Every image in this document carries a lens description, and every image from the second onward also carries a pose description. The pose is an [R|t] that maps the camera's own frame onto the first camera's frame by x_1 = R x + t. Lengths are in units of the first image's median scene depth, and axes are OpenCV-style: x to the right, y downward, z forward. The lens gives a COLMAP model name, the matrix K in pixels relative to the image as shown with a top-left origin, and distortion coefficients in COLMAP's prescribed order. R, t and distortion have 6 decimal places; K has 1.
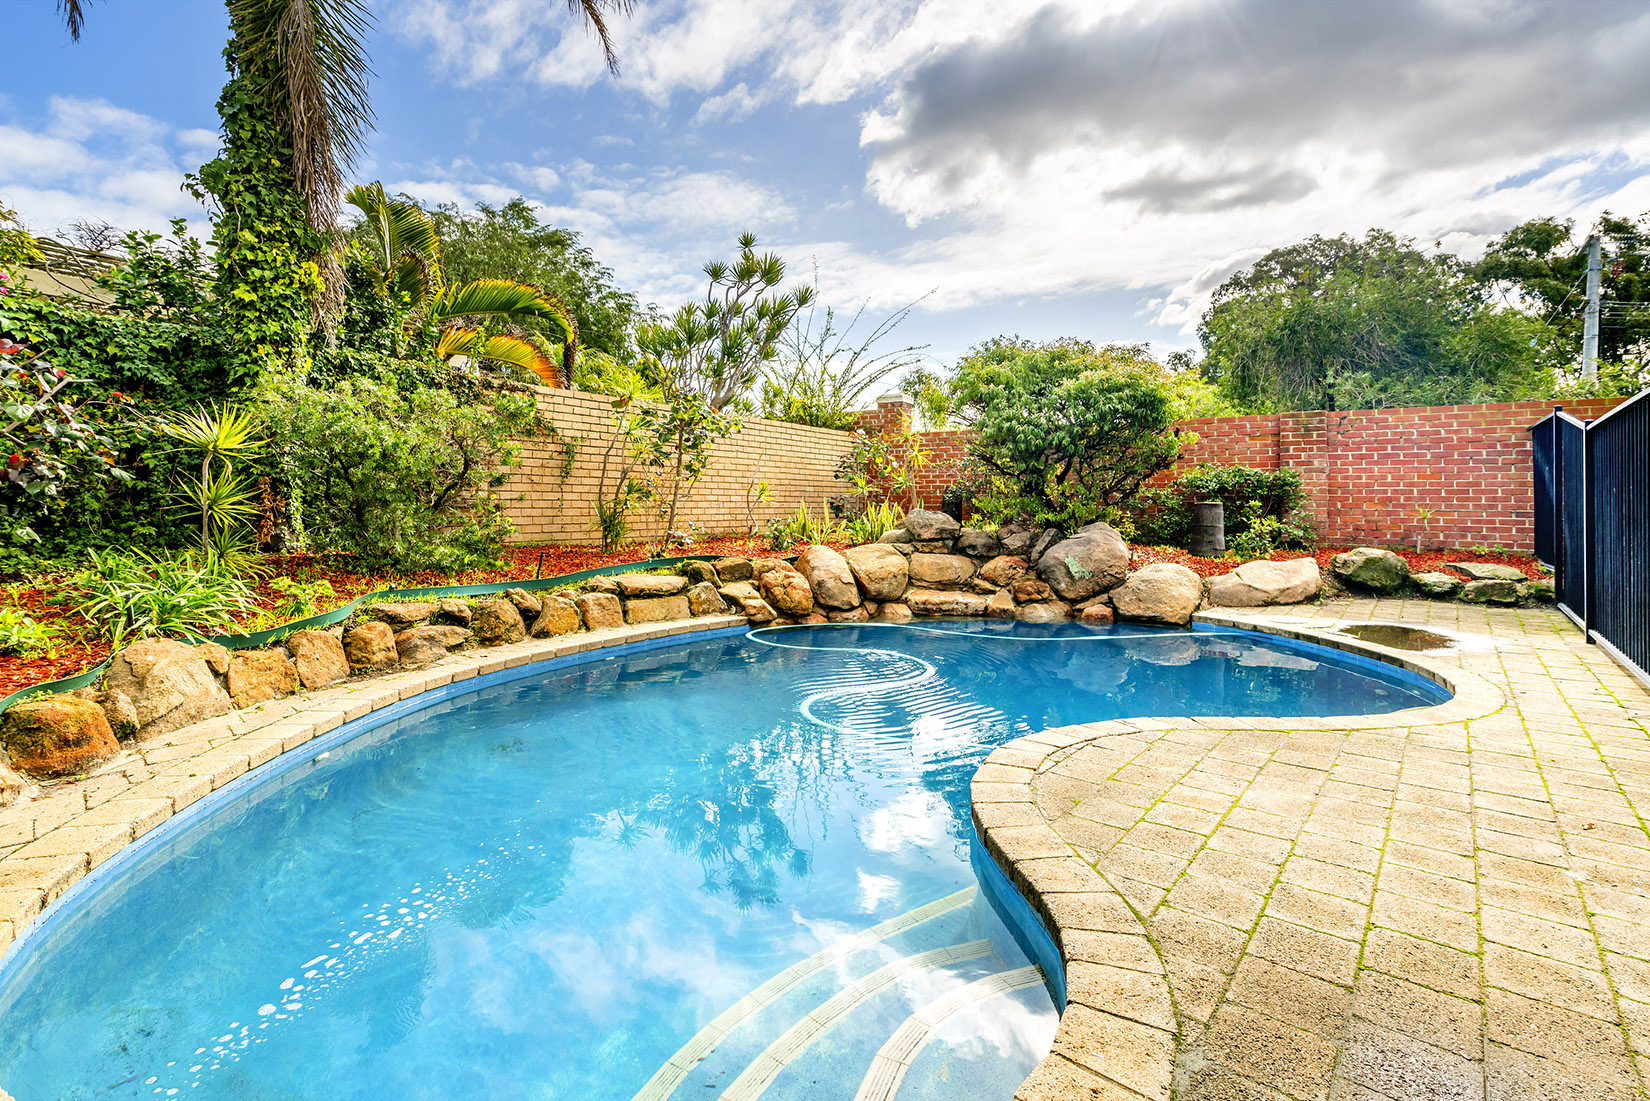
lens RADIAL K [[736.6, 0, 835.8], [0, 736.6, 501.9], [0, 0, 1]] dist [-0.002041, -0.000075]
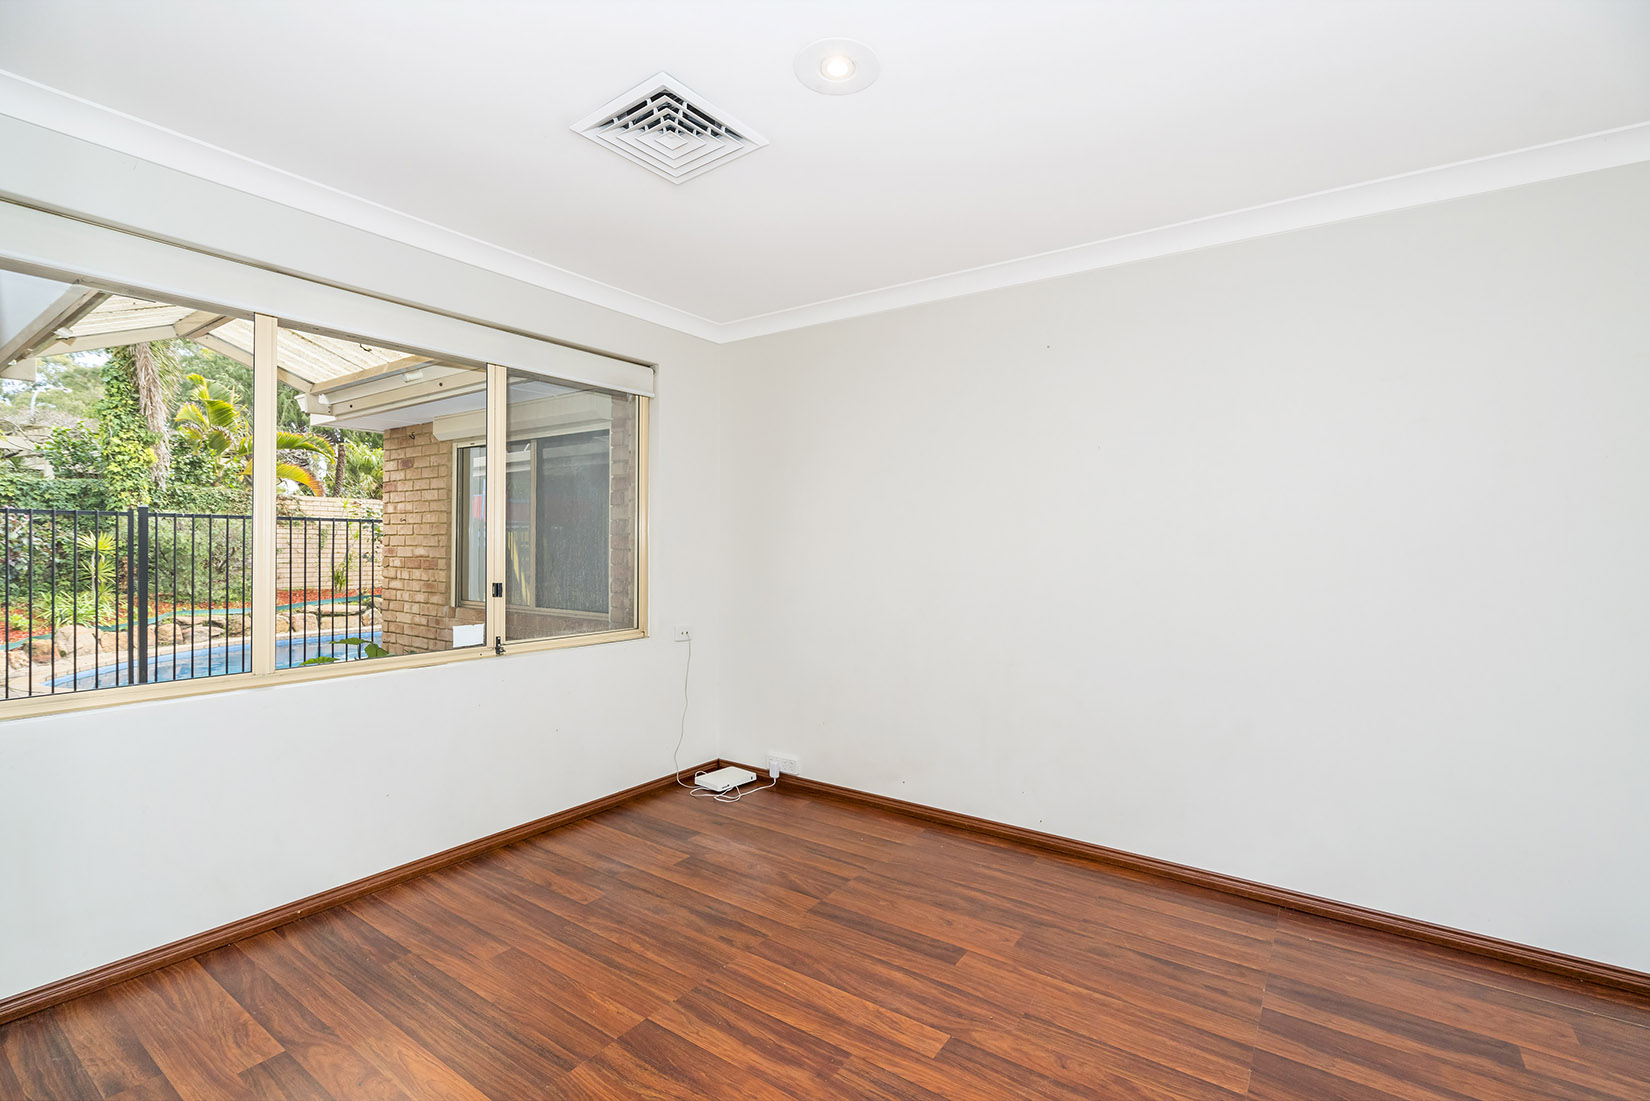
lens RADIAL K [[736.6, 0, 807.9], [0, 736.6, 548.7], [0, 0, 1]] dist [-0.002041, -0.000075]
pose [[0.998882, -0.000237, 0.047279, 1.026920], [-0.000087, 0.999977, 0.006850, -0.071264], [-0.047279, -0.006846, 0.998858, -1.136302]]
